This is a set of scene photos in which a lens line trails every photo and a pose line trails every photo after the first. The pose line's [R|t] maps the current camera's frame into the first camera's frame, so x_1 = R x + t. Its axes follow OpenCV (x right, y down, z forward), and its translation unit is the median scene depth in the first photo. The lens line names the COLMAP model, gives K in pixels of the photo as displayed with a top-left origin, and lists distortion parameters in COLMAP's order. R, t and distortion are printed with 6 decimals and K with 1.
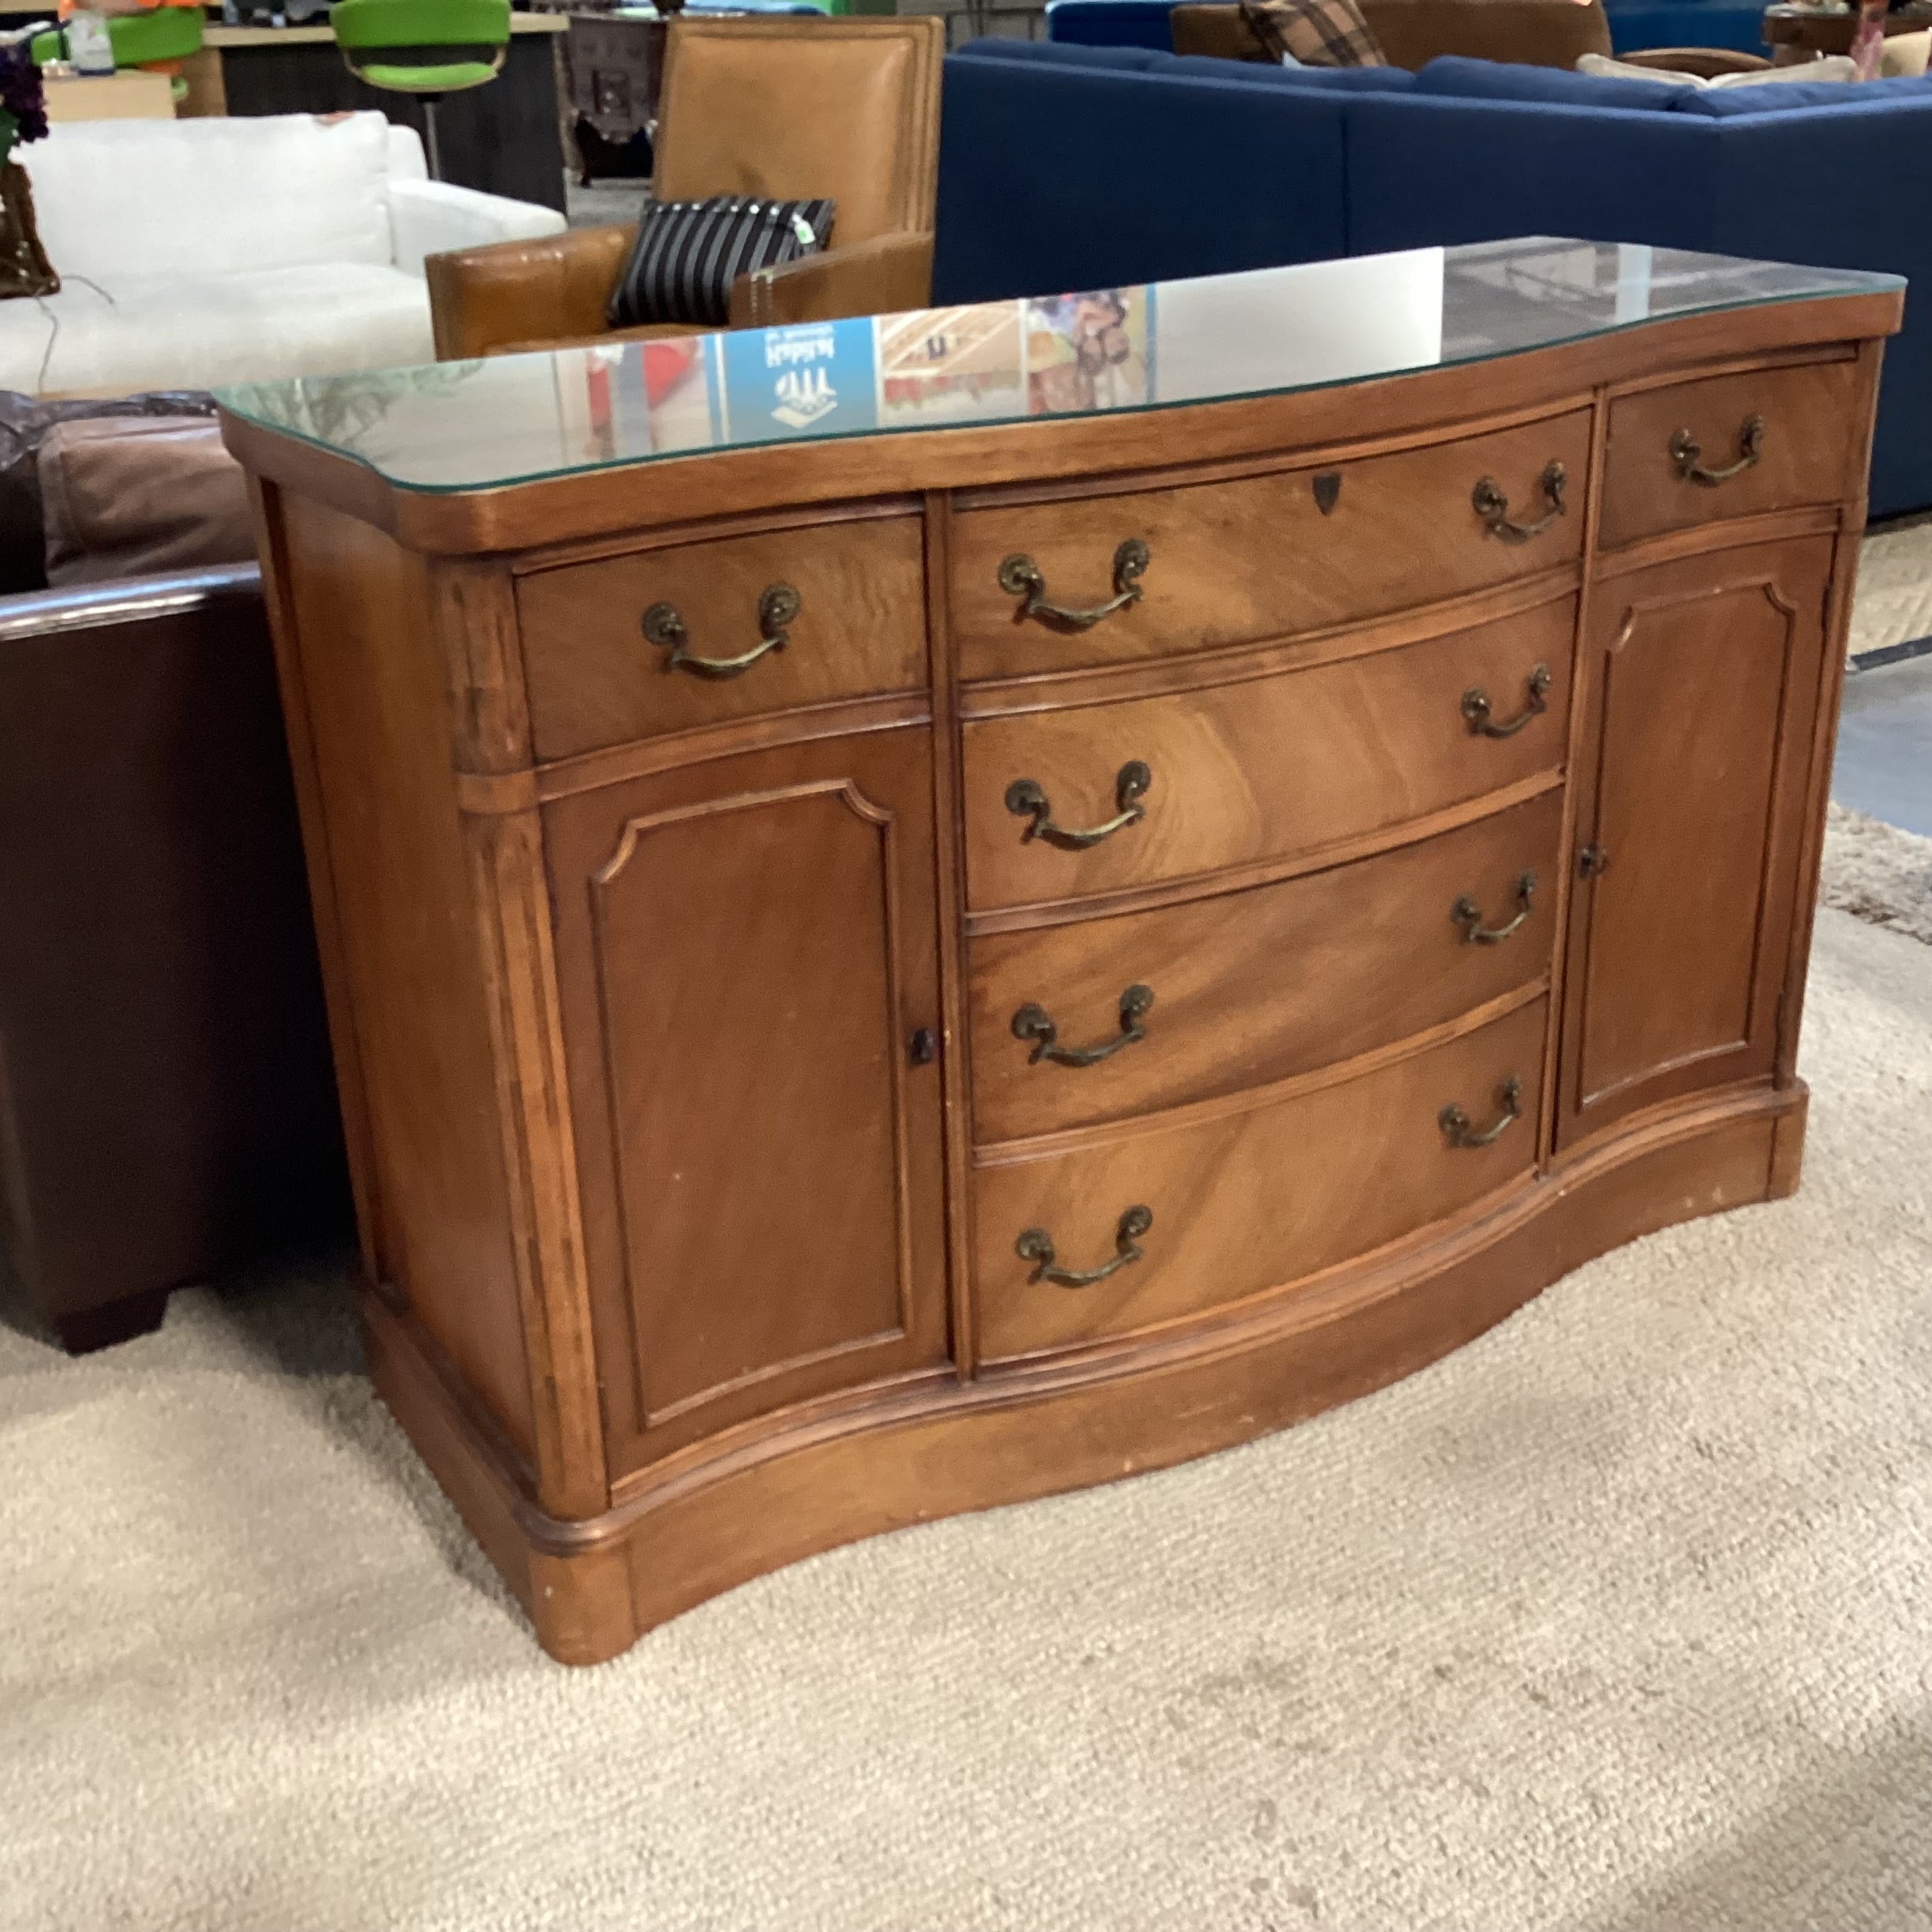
lens RADIAL K [[2356.0, 0, 963.6], [0, 2356.0, 959.7], [0, 0, 1]] dist [0.118141, -0.260212]
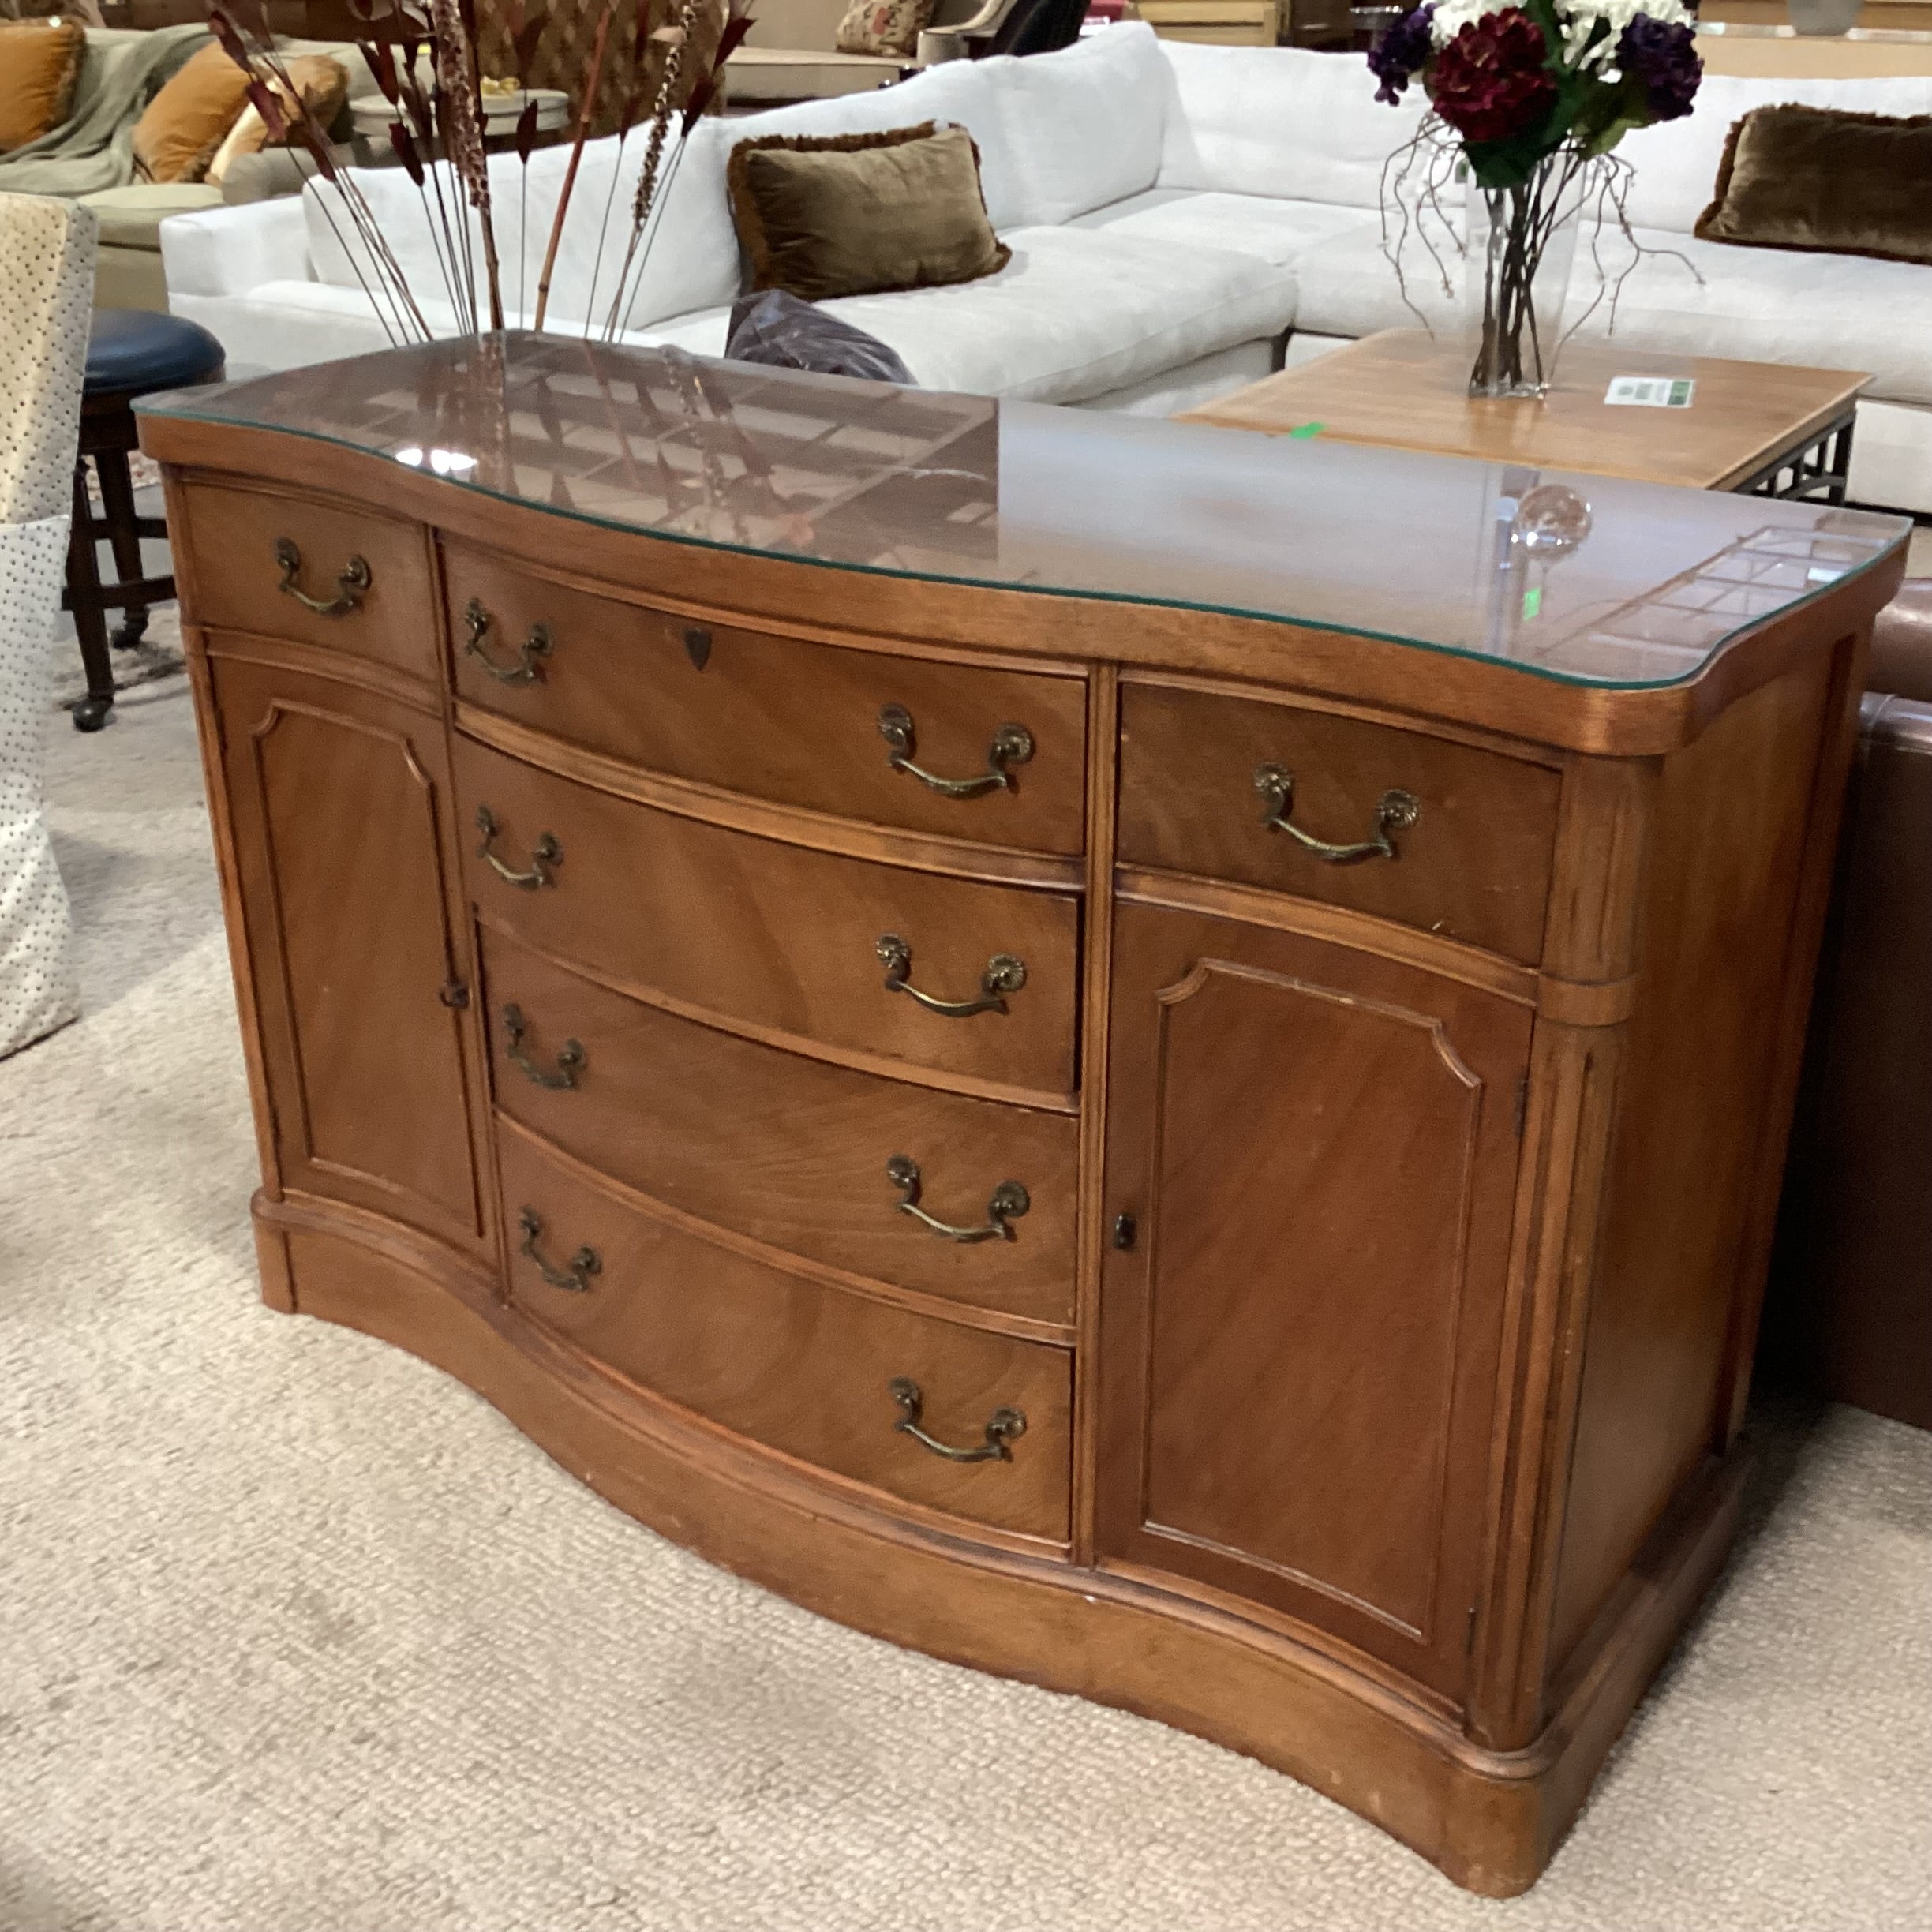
lens RADIAL K [[2348.3, 0, 967.5], [0, 2348.3, 962.5], [0, 0, 1]] dist [0.119893, -0.265378]
pose [[0.389741, 0.406198, -0.826502, 0.943601], [-0.367941, 0.891409, 0.264594, -0.342926], [0.844228, 0.200981, 0.496875, 0.589602]]
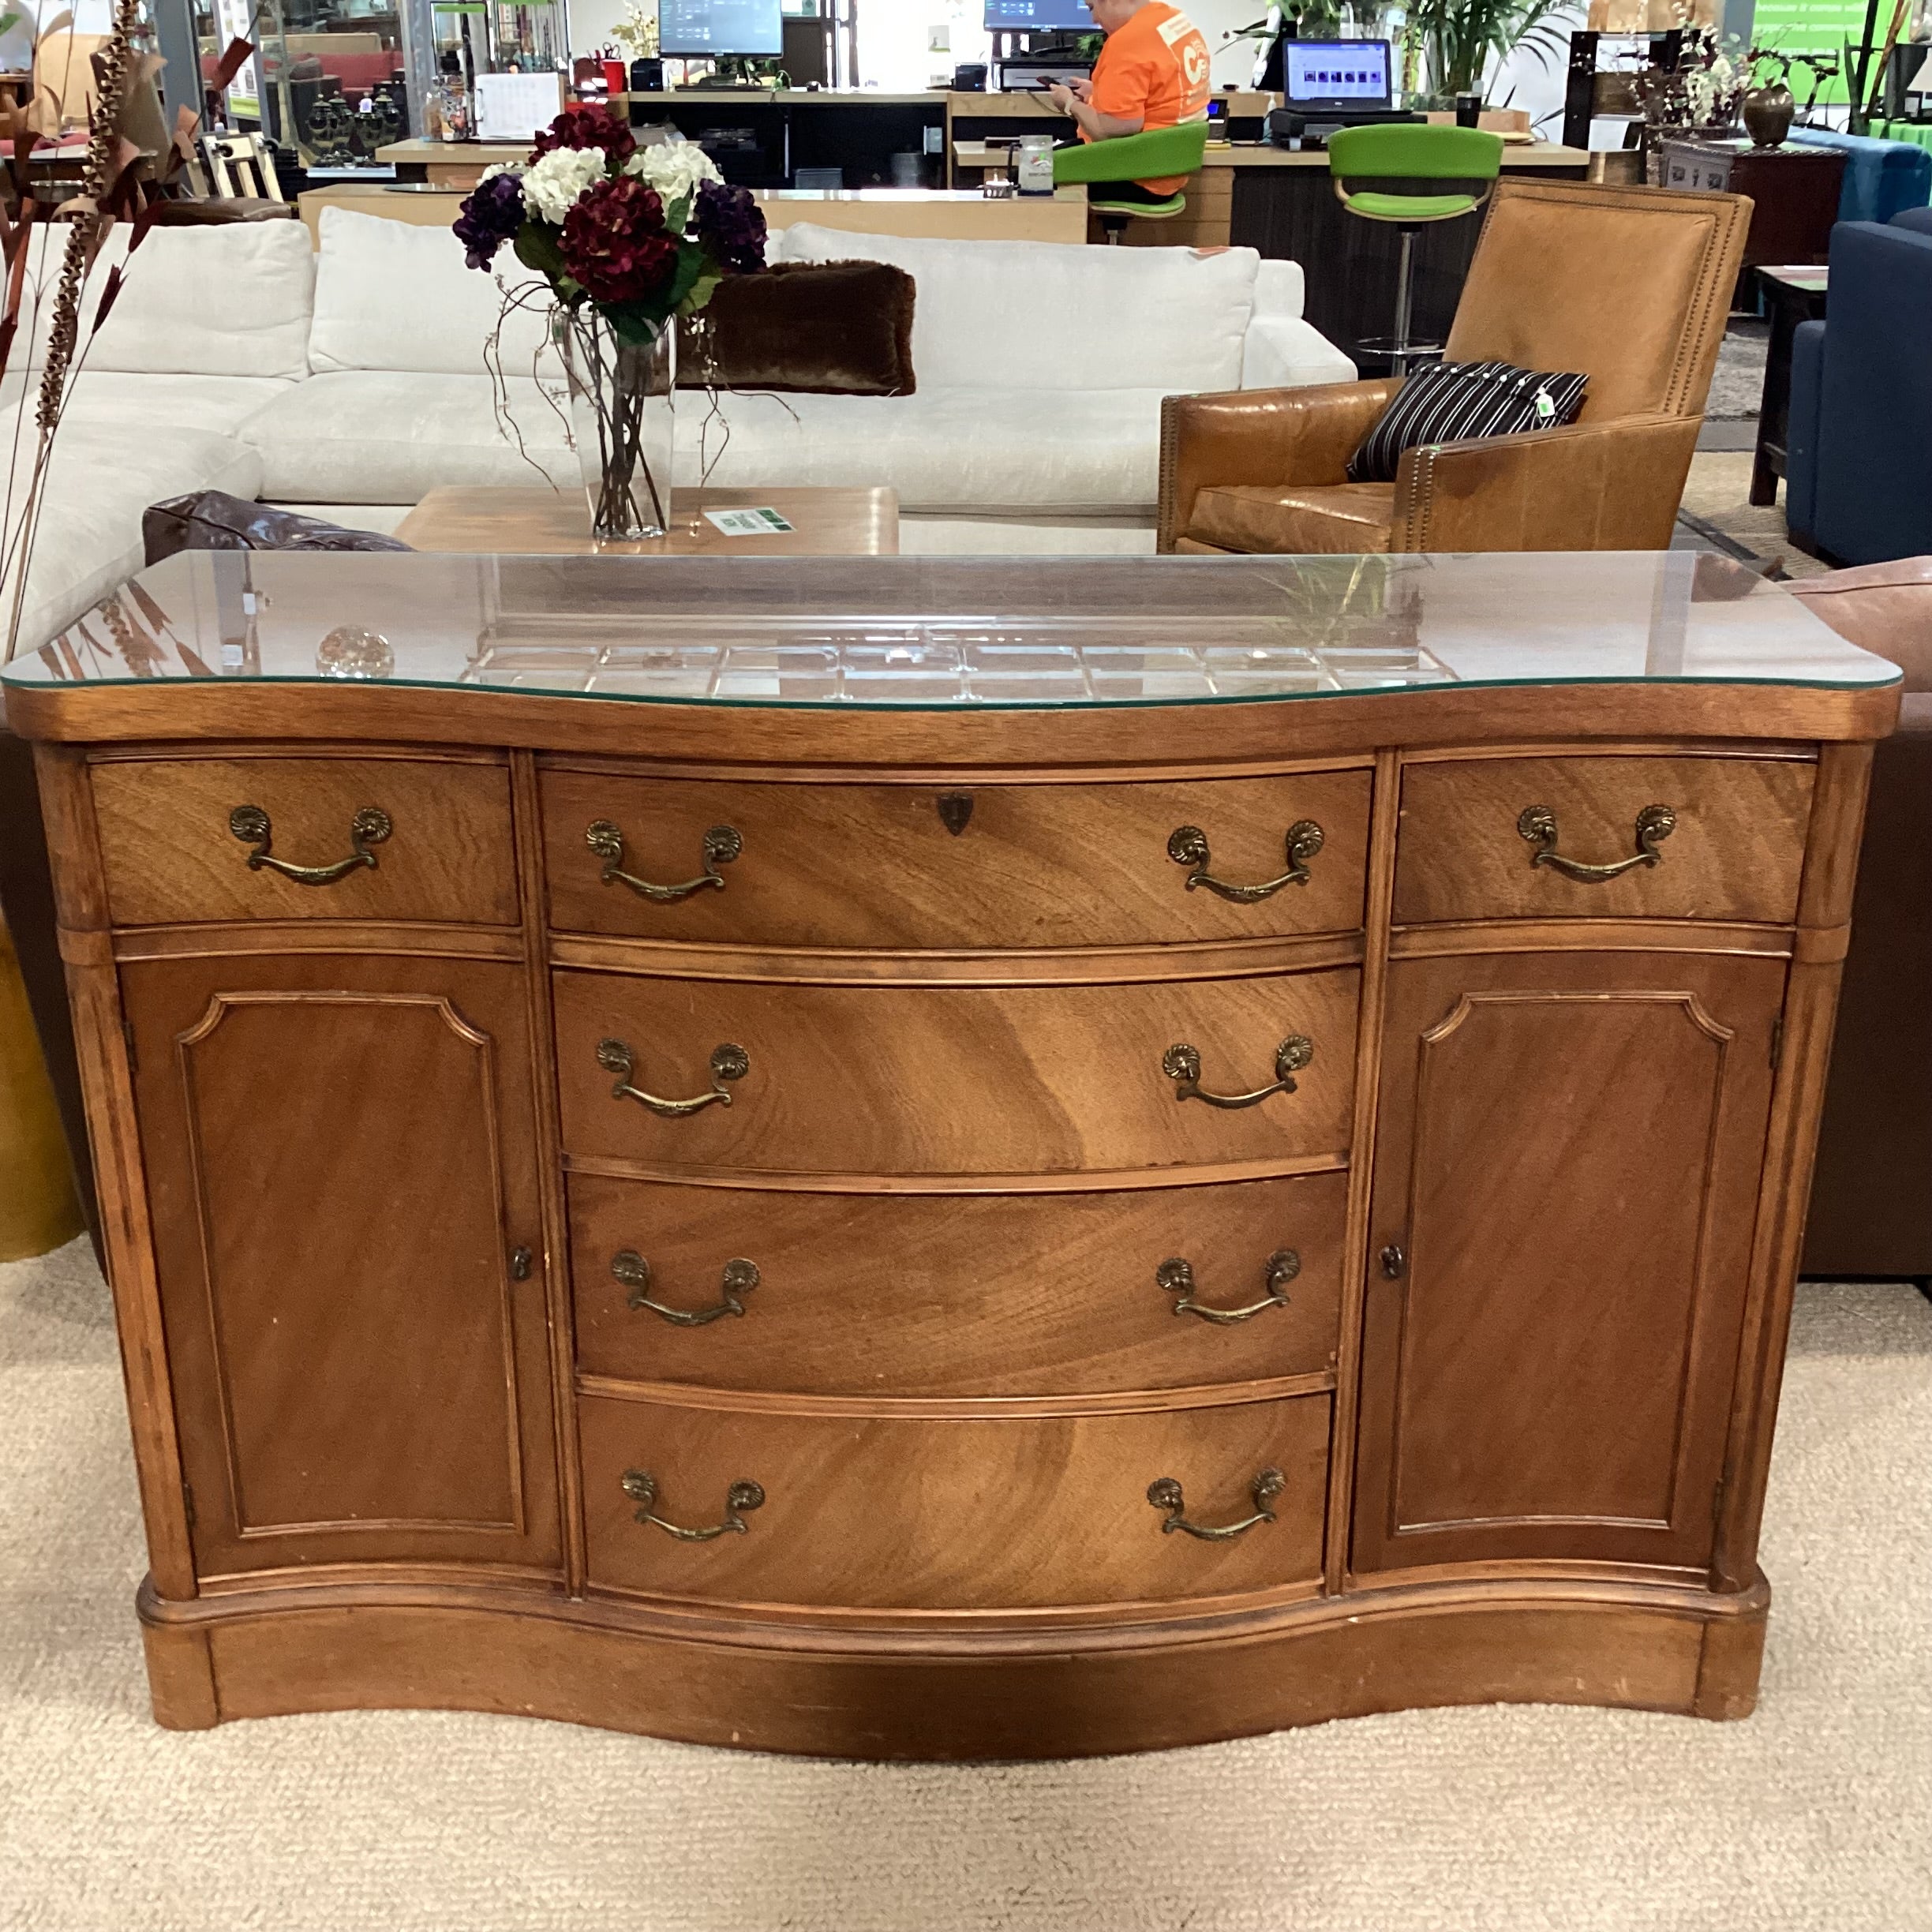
lens RADIAL K [[2341.7, 0, 964.0], [0, 2341.7, 959.2], [0, 0, 1]] dist [0.125231, -0.291967]
pose [[0.860435, 0.210453, -0.464070, 0.555554], [-0.223842, 0.974257, 0.026793, -0.152016], [0.457762, 0.080825, 0.885393, 0.155058]]
